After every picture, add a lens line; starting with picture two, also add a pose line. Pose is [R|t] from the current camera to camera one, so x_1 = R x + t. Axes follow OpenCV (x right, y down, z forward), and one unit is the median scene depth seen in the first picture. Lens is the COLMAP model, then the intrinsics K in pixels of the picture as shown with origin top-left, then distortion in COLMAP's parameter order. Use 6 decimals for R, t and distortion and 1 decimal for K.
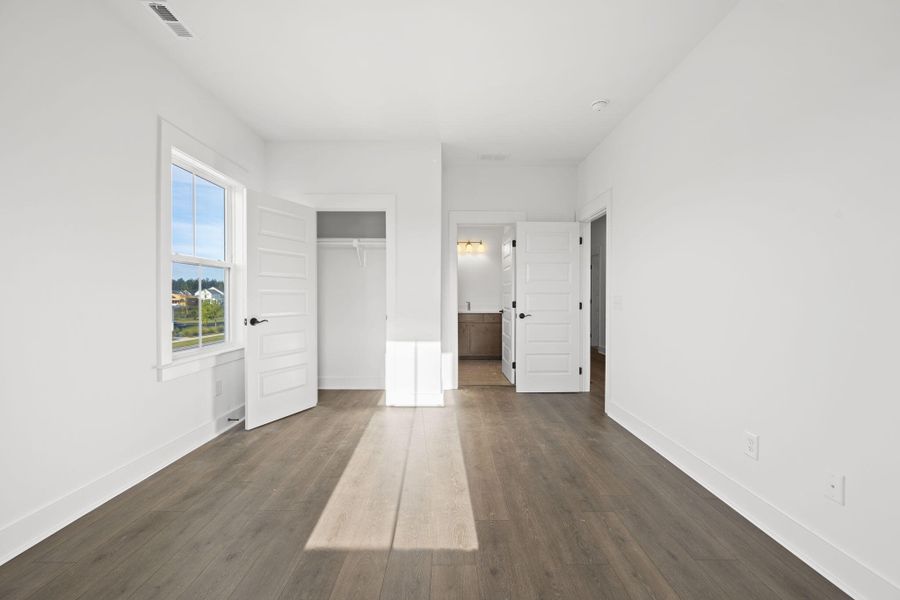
lens RADIAL K [[365.1, 0, 447.9], [0, 365.1, 299.3], [0, 0, 1]] dist [0.001143, 0.000317]
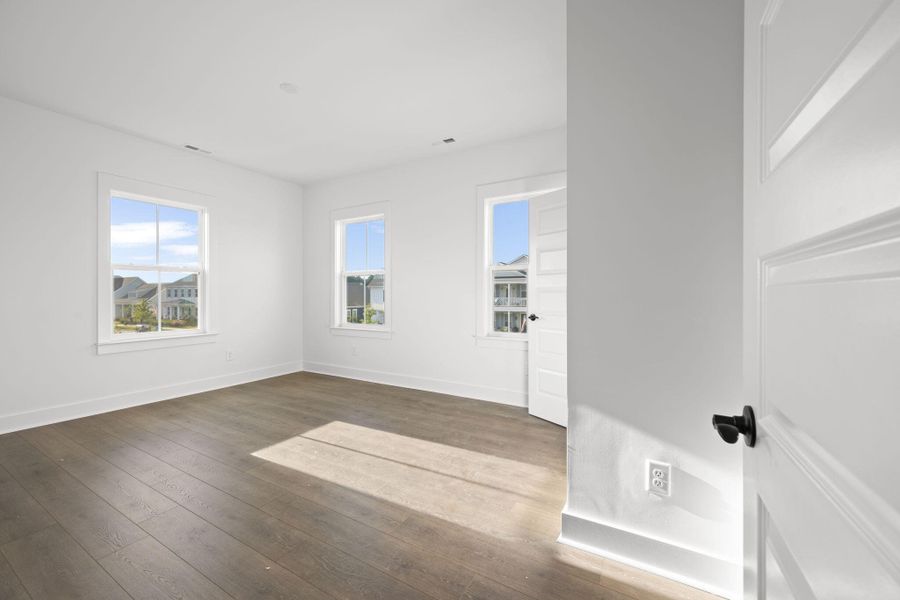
lens RADIAL K [[365.1, 0, 451.9], [0, 365.1, 295.4], [0, 0, 1]] dist [0.001143, 0.000317]
pose [[-0.509324, -0.002192, -0.860572, 0.685400], [-0.007234, 0.999972, 0.001734, -0.003873], [0.860545, 0.007109, -0.509326, 1.751993]]
